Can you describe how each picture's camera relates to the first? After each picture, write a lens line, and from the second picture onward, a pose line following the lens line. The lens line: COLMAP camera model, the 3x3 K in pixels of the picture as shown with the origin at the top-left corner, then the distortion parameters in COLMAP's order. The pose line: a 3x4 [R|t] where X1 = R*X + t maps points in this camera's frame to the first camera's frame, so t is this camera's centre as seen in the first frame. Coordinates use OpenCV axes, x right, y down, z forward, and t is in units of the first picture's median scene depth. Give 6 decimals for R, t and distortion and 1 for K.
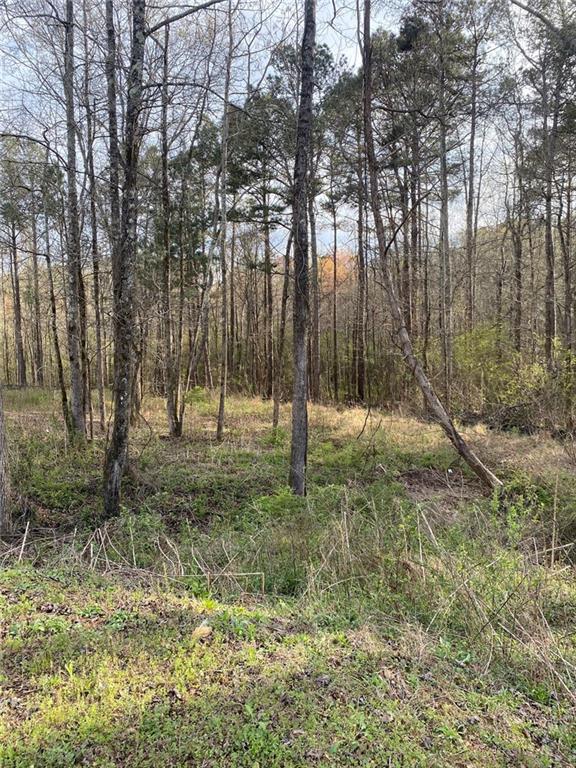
lens RADIAL K [[579.5, 0, 270.1], [0, 579.5, 384.2], [0, 0, 1]] dist [-0.009138, -0.006747]
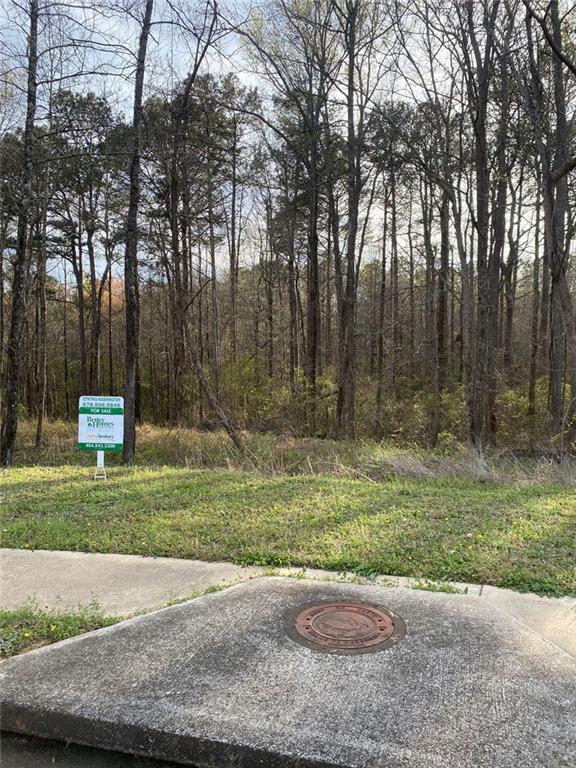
lens RADIAL K [[579.5, 0, 270.1], [0, 579.5, 384.2], [0, 0, 1]] dist [-0.009138, -0.006747]
pose [[0.923891, -0.006380, 0.382602, -0.038816], [0.024438, 0.998804, -0.042358, 0.007641], [-0.381874, 0.048484, 0.922942, -0.111894]]
